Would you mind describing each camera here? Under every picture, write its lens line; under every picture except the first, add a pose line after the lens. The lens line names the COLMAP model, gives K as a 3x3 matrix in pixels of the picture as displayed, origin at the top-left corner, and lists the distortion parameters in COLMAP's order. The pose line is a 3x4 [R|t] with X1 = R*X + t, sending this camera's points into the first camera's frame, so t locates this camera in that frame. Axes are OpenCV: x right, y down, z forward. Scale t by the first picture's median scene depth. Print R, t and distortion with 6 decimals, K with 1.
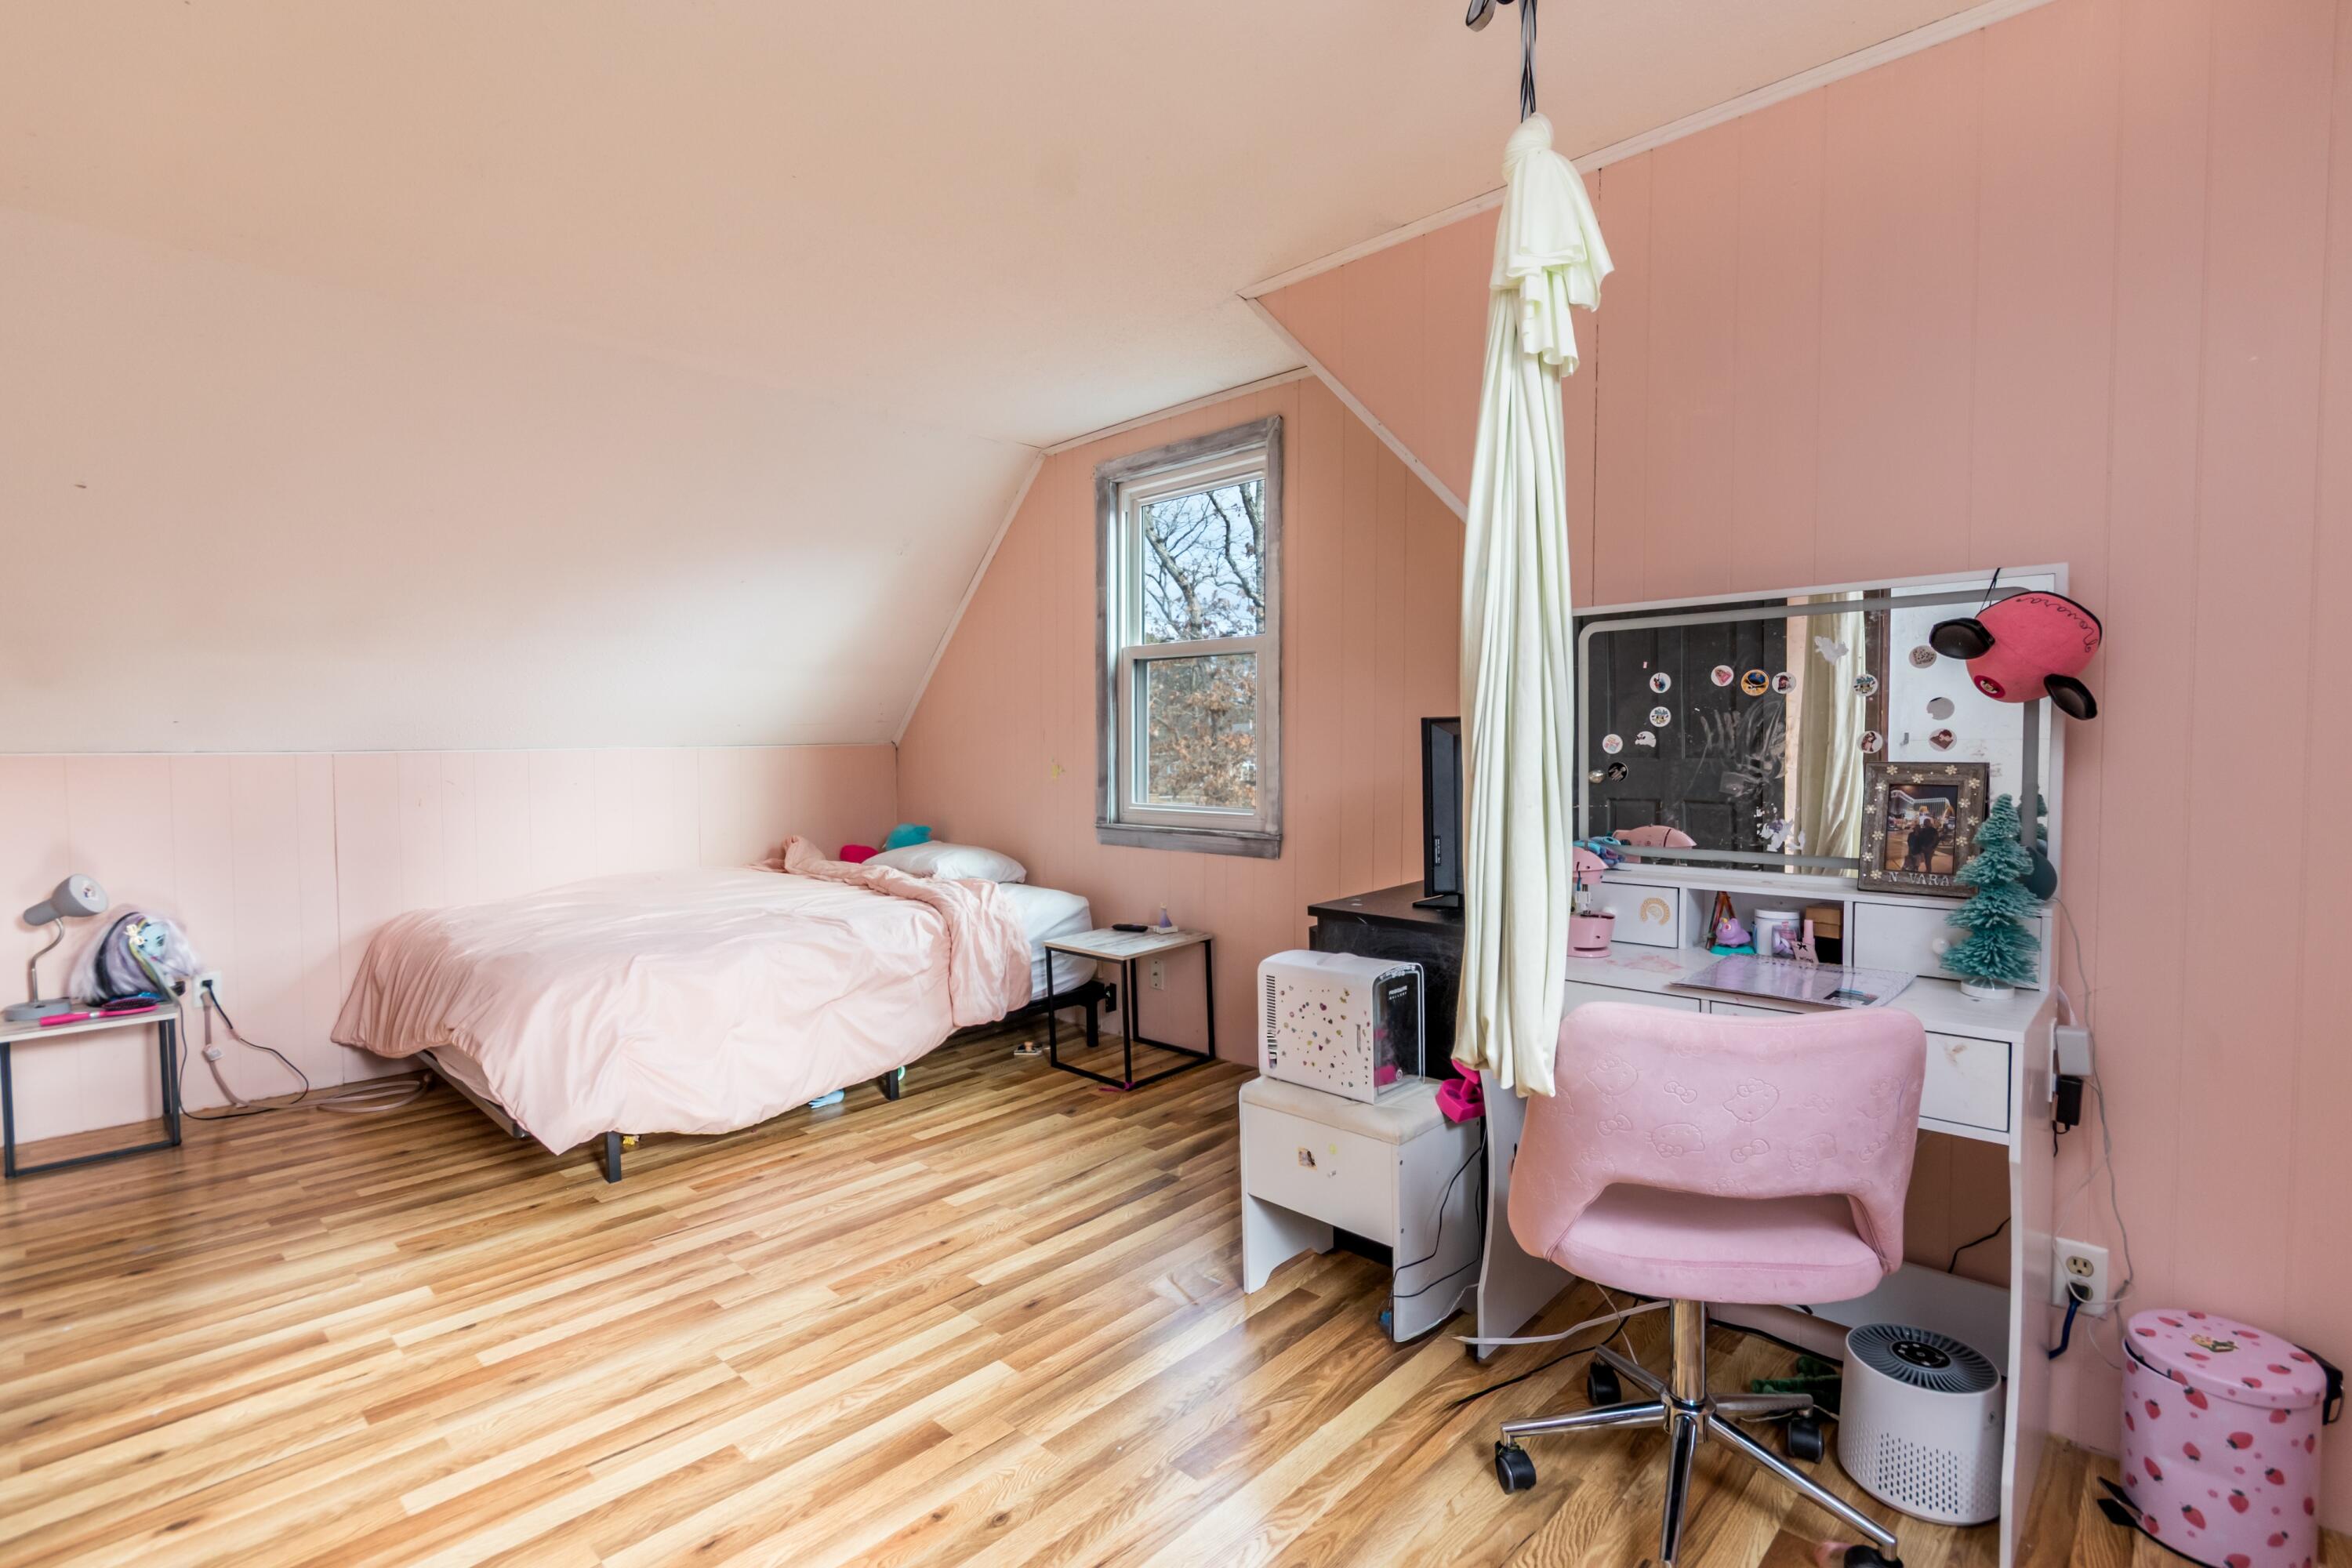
lens RADIAL K [[1073.8, 0, 1170.4], [0, 1073.8, 783.1], [0, 0, 1]] dist [-0.008246, 0.001142]
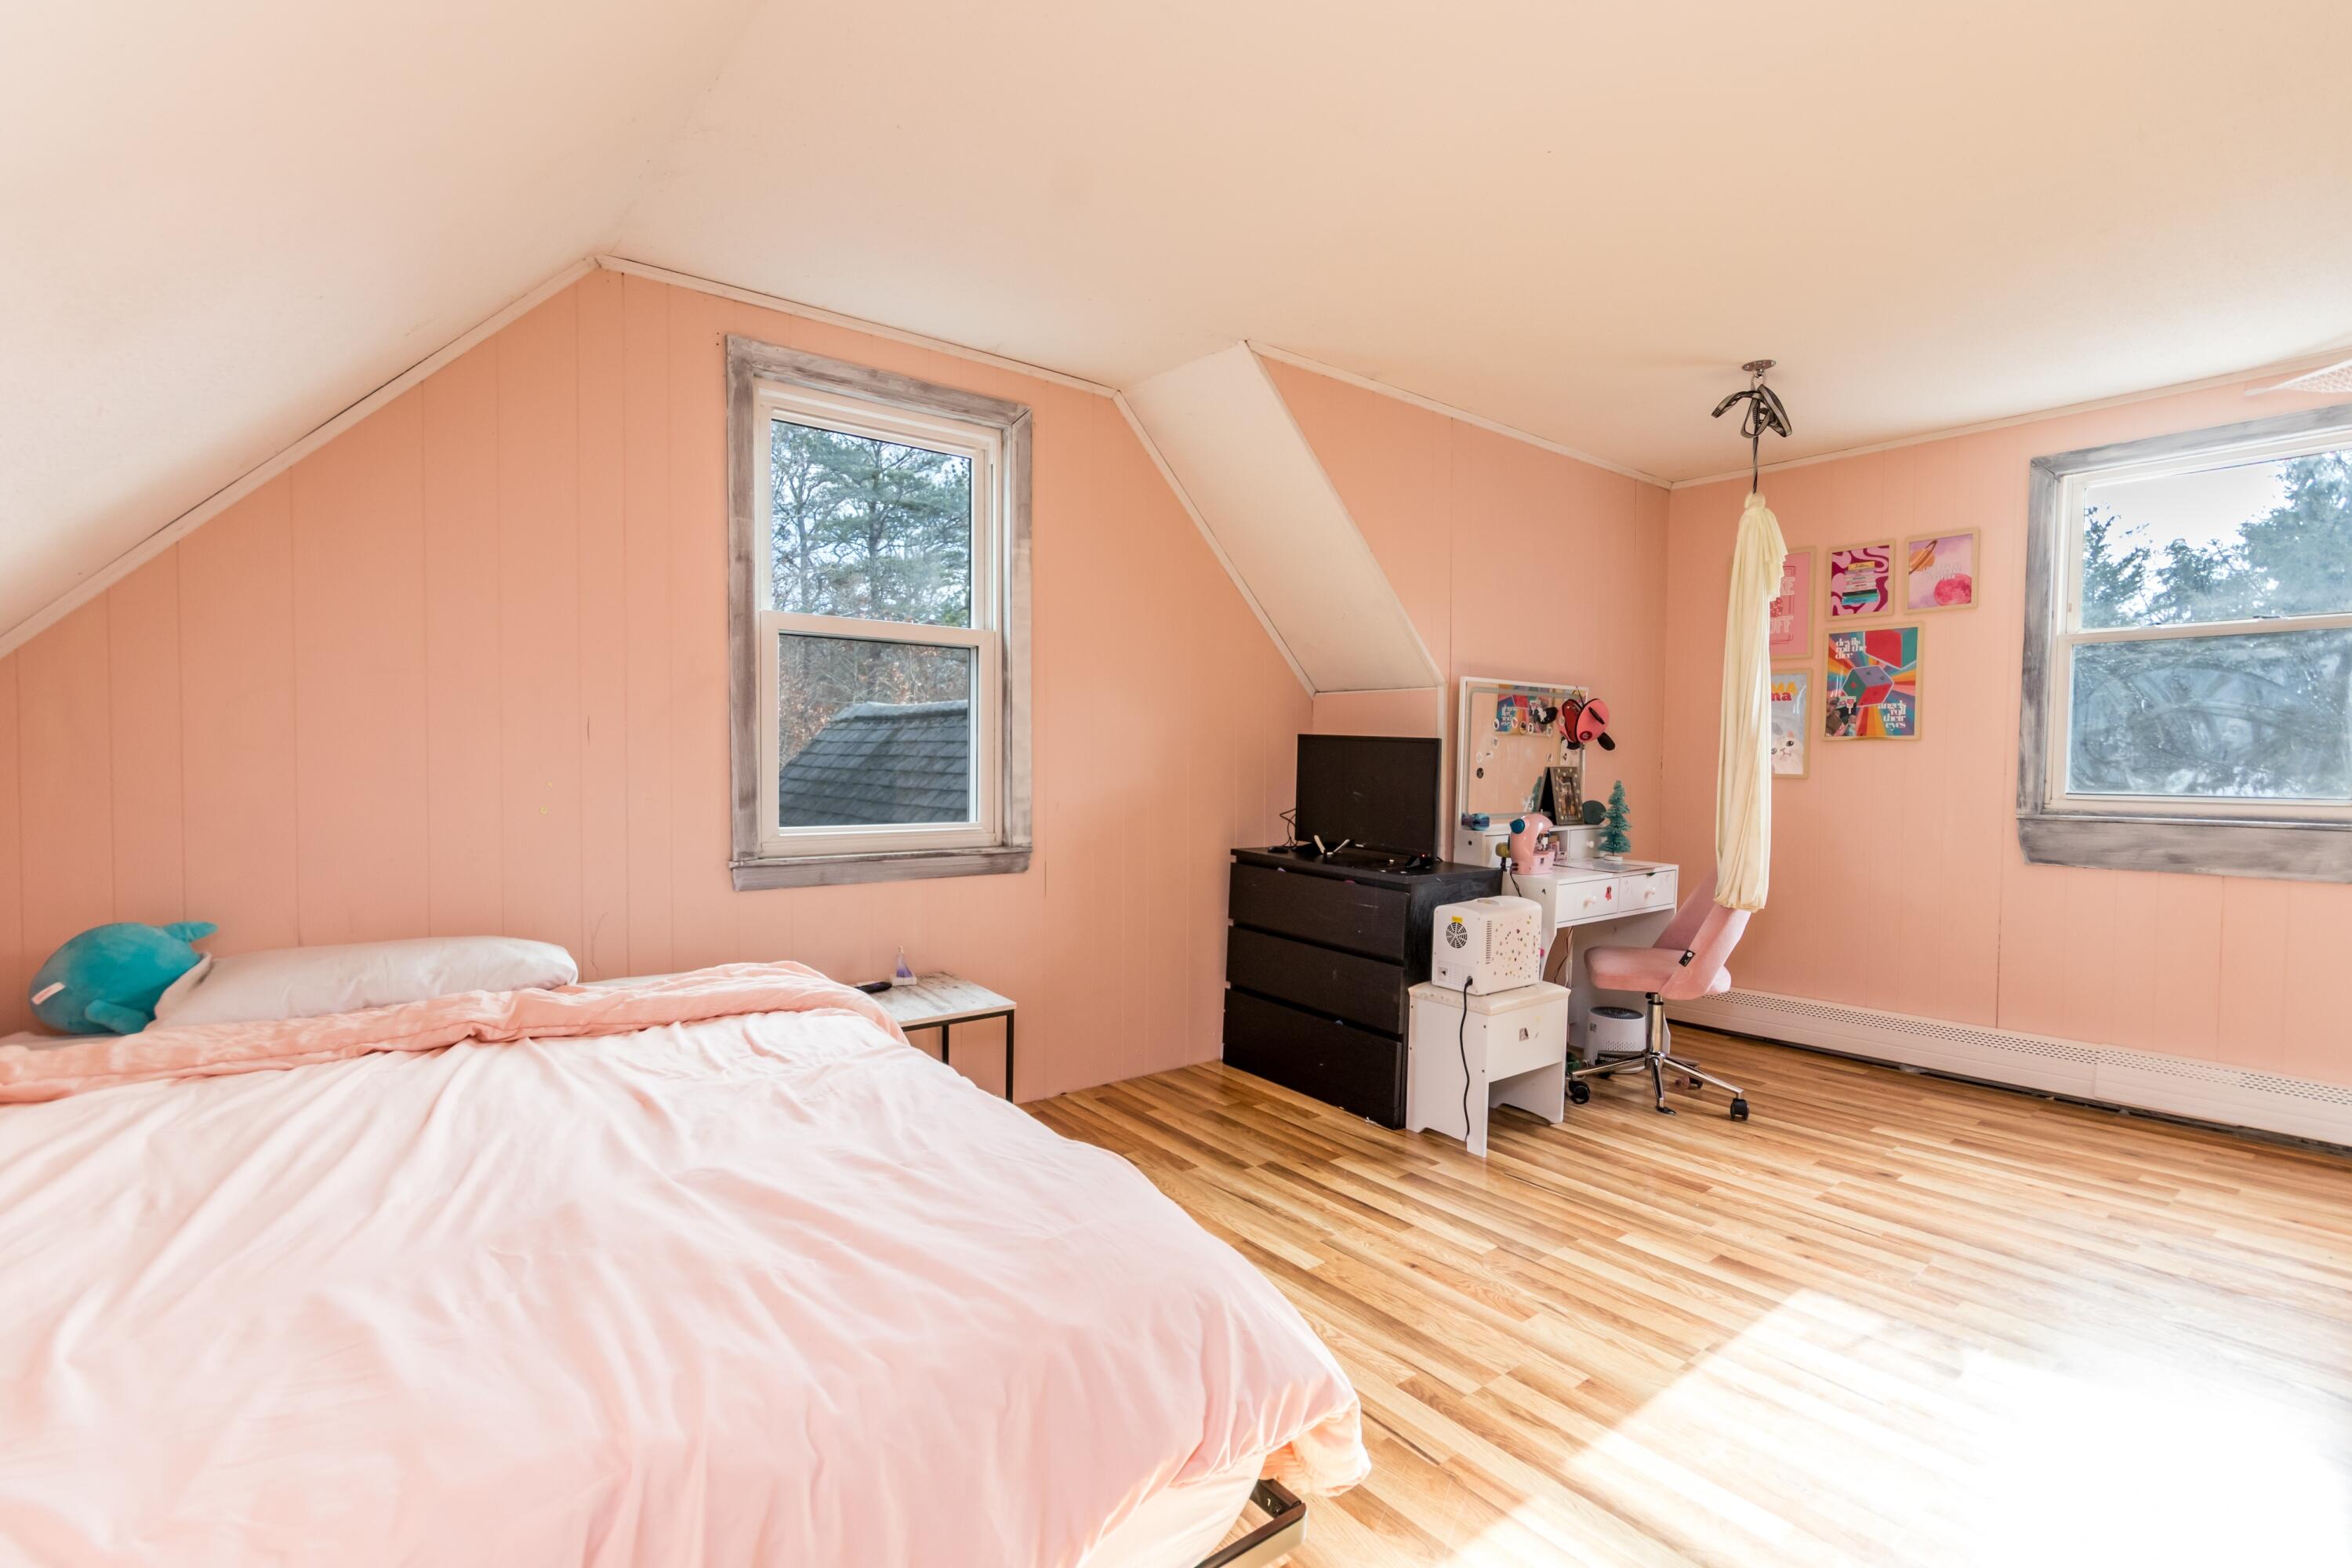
lens RADIAL K [[1073.8, 0, 1171.2], [0, 1073.8, 786.4], [0, 0, 1]] dist [-0.008246, 0.001142]
pose [[0.148955, -0.020397, 0.988634, -1.189701], [0.023749, 0.999573, 0.017045, -0.026325], [-0.988559, 0.020940, 0.149376, 1.059468]]
